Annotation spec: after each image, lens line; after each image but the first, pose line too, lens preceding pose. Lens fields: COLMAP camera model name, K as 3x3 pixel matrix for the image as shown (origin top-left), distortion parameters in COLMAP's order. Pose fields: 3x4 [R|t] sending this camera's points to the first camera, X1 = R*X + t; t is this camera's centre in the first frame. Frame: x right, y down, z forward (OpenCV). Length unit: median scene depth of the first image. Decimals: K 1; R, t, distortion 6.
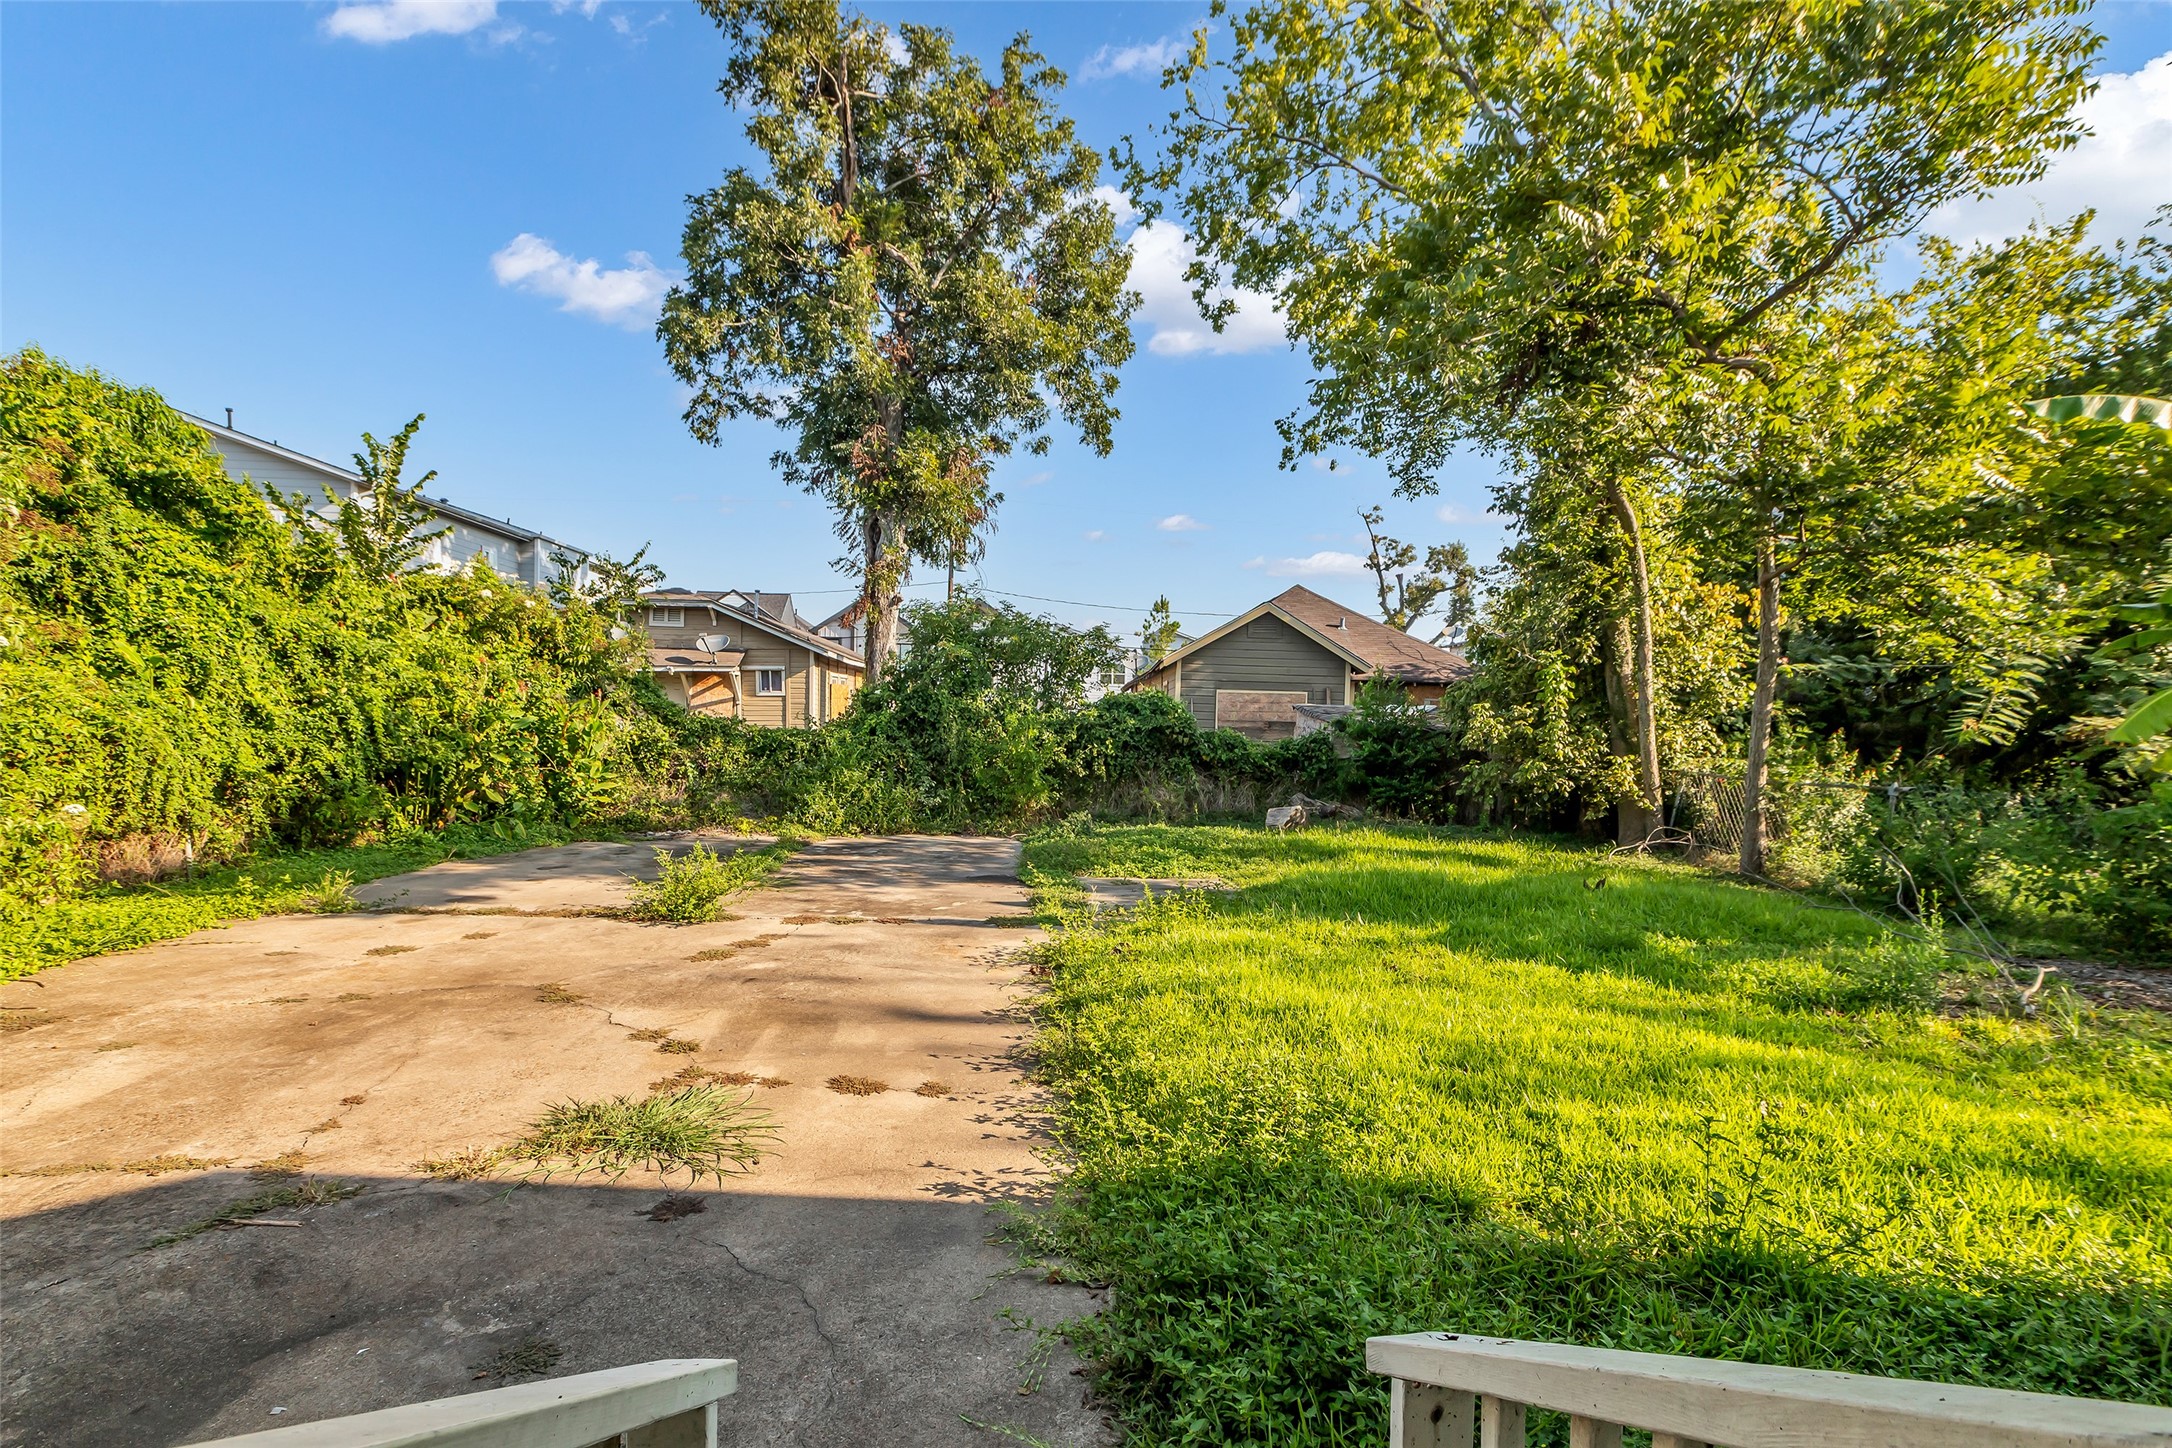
lens RADIAL K [[1020.9, 0, 1090.3], [0, 1020.9, 764.9], [0, 0, 1]] dist [0.000741, 0.000399]
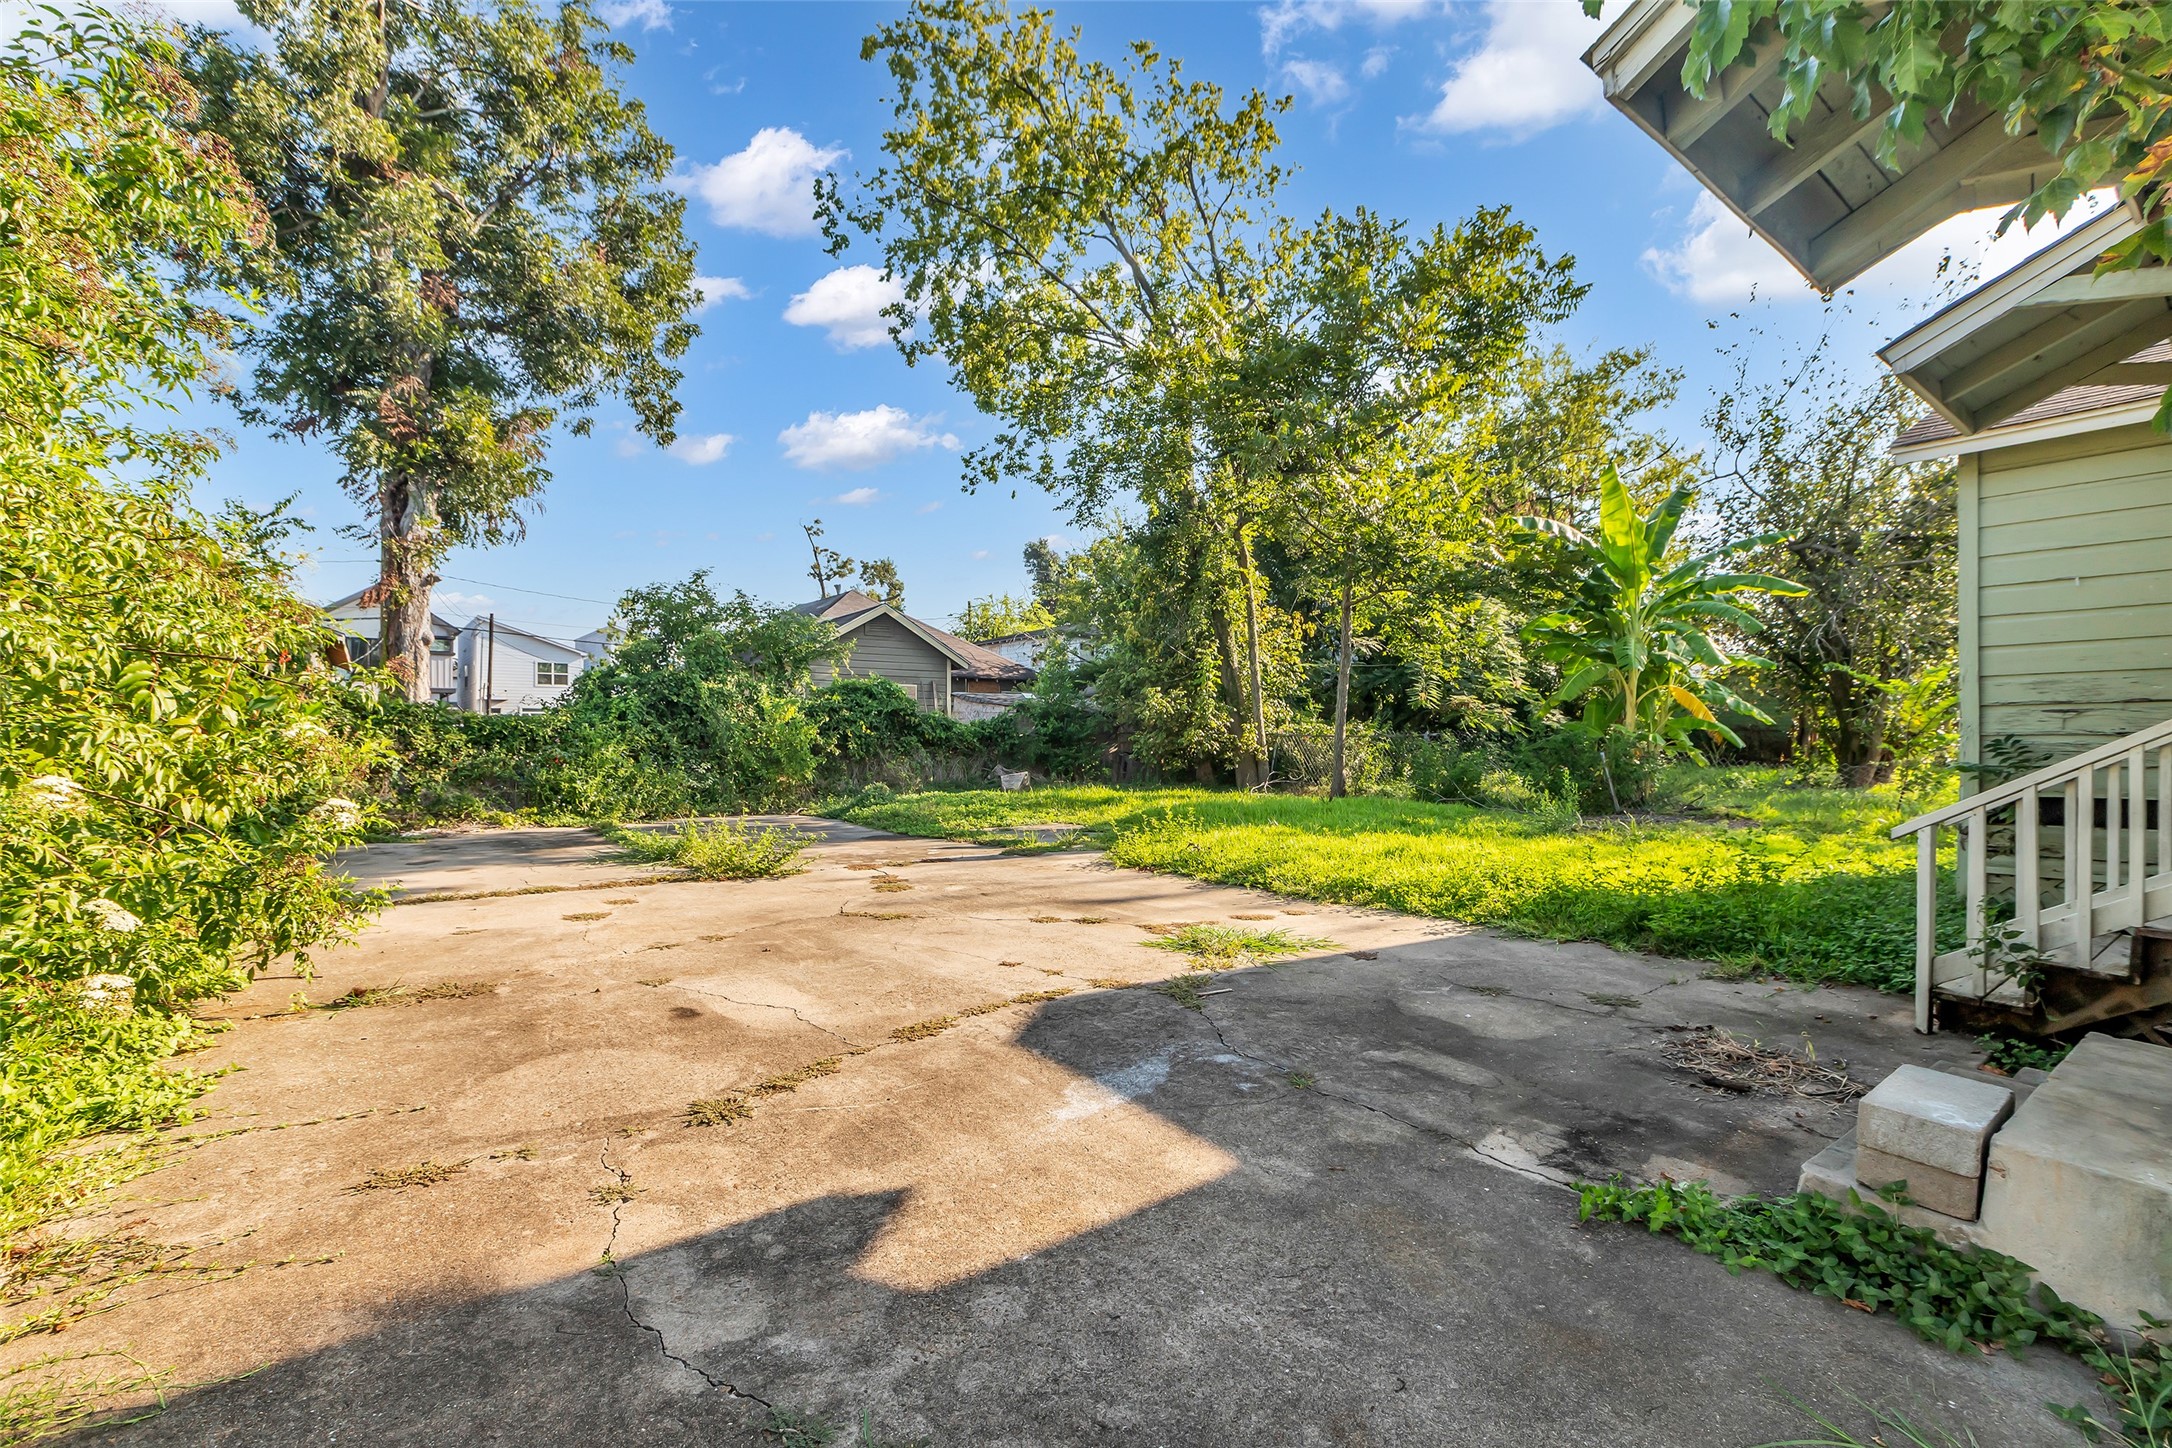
lens RADIAL K [[973.9, 0, 1097.8], [0, 973.9, 747.7], [0, 0, 1]] dist [0.005425, 0.000668]
pose [[0.832308, -0.029557, 0.553526, -0.193174], [0.039824, 0.999185, -0.006526, 0.011583], [-0.552882, 0.027476, 0.832807, -0.008581]]
